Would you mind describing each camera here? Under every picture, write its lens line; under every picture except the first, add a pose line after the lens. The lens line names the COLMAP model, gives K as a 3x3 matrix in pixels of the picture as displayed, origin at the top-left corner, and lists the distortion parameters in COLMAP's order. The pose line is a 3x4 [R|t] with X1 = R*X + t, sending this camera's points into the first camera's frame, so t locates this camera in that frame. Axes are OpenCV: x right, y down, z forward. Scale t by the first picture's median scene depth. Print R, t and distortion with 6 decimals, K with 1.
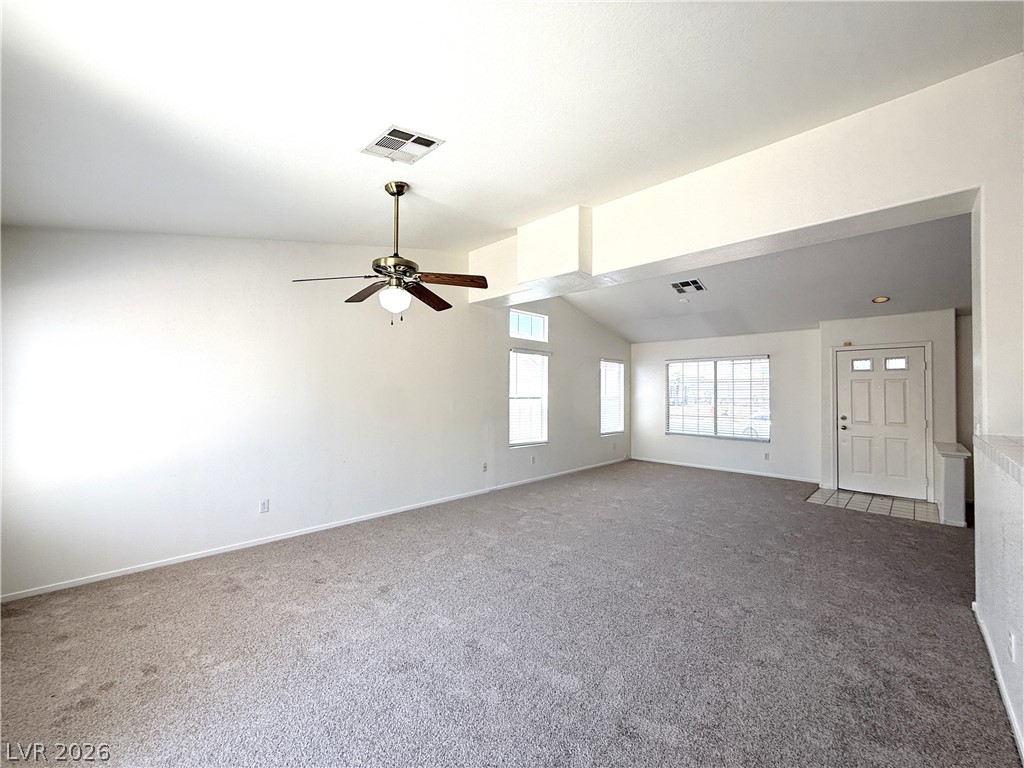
lens RADIAL K [[407.1, 0, 506.9], [0, 407.1, 385.0], [0, 0, 1]] dist [-0.000558, 0.000151]
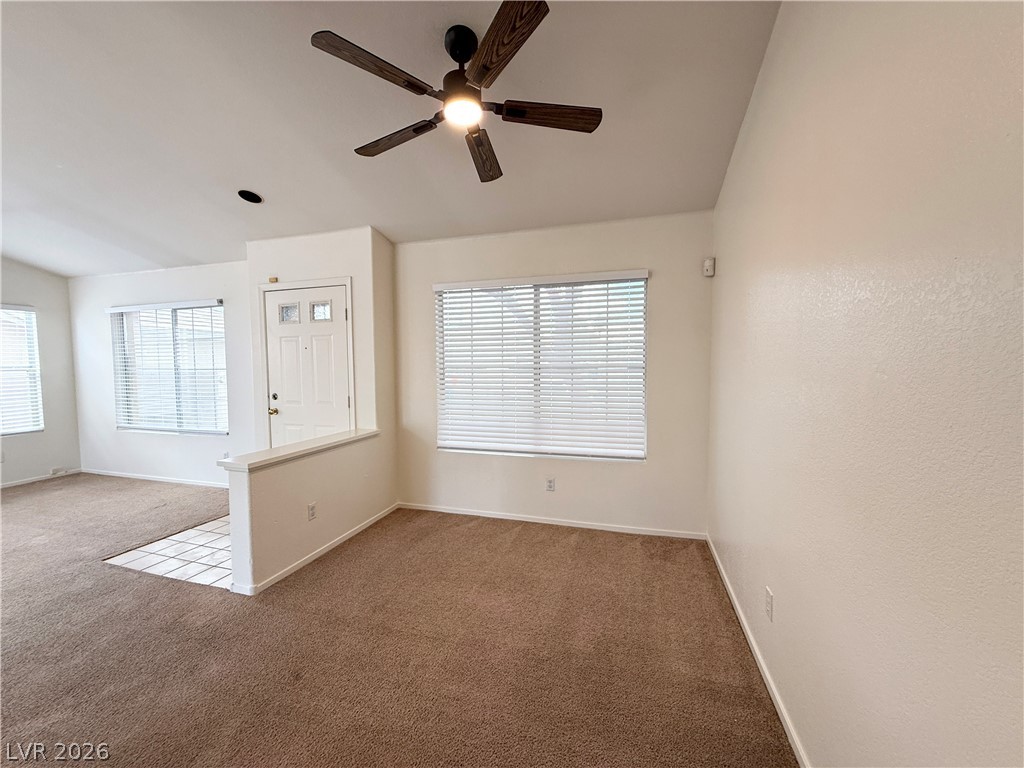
lens RADIAL K [[407.1, 0, 506.9], [0, 407.1, 385.0], [0, 0, 1]] dist [-0.000558, 0.000151]
pose [[0.888614, -0.037974, 0.457082, 0.861036], [0.006339, 0.997488, 0.070546, 0.019883], [-0.458612, -0.059790, 0.886623, 0.261457]]
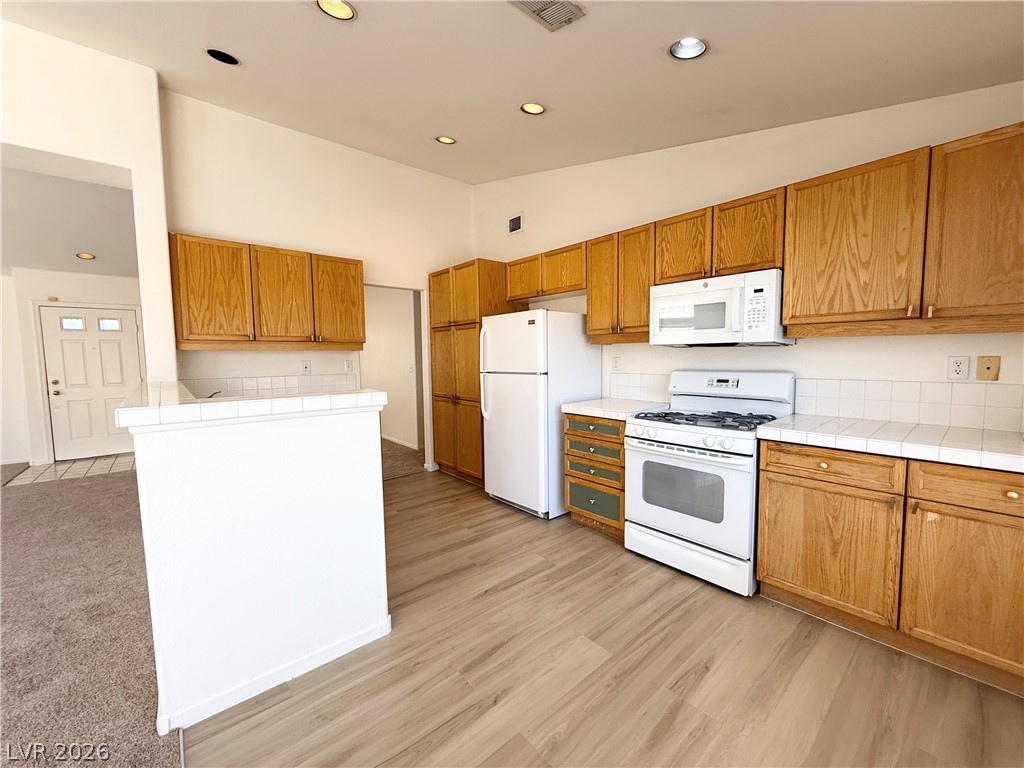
lens RADIAL K [[407.1, 0, 506.9], [0, 407.1, 385.0], [0, 0, 1]] dist [-0.000558, 0.000151]
pose [[0.086105, -0.079592, 0.993102, 0.022293], [-0.003043, 0.996778, 0.080151, 0.012186], [-0.996281, -0.009923, 0.085585, -0.068187]]
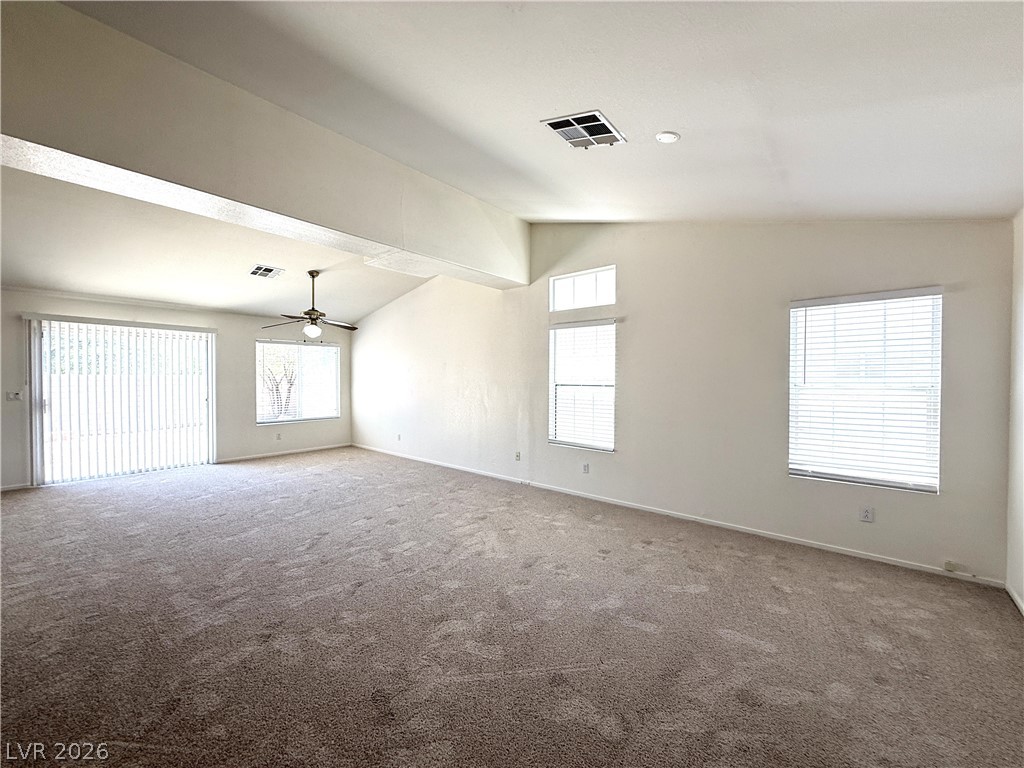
lens RADIAL K [[407.1, 0, 506.9], [0, 407.1, 385.0], [0, 0, 1]] dist [-0.000558, 0.000151]
pose [[0.076725, 0.009763, -0.997004, 0.850821], [0.014453, 0.999836, 0.010903, 0.022076], [0.996948, -0.015246, 0.076571, 0.854080]]
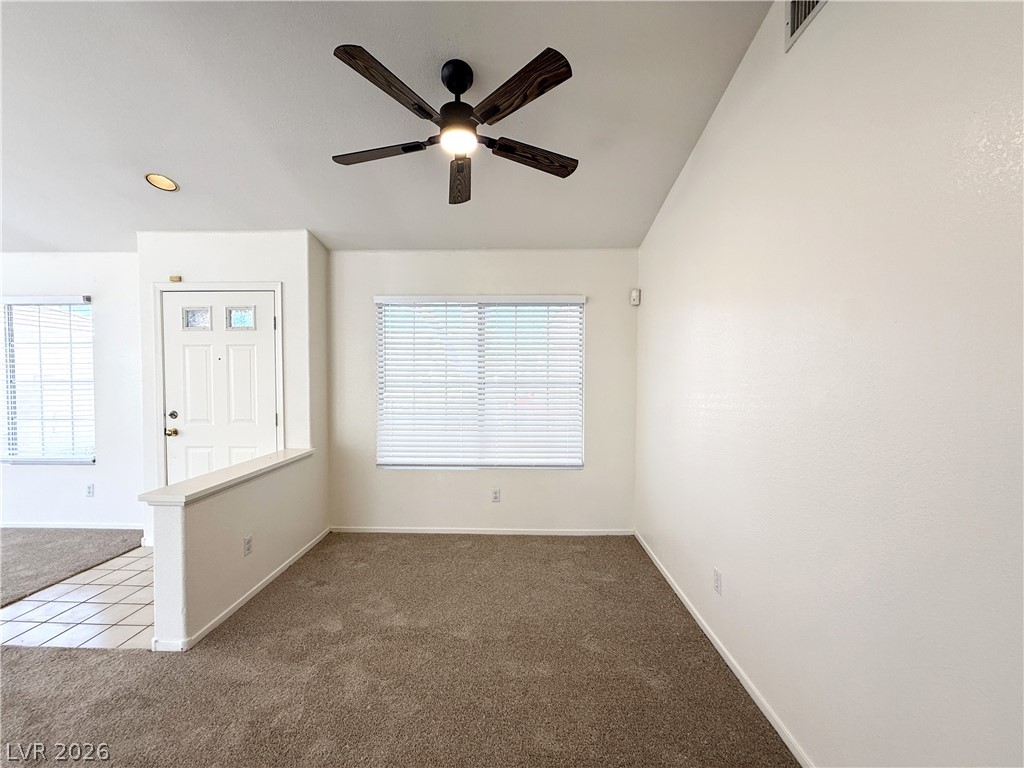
lens RADIAL K [[407.1, 0, 506.9], [0, 407.1, 385.0], [0, 0, 1]] dist [-0.000558, 0.000151]
pose [[0.731773, -0.023751, 0.681134, 0.784078], [-0.008532, 0.998995, 0.044001, 0.013188], [-0.681495, -0.038010, 0.730835, 0.294715]]
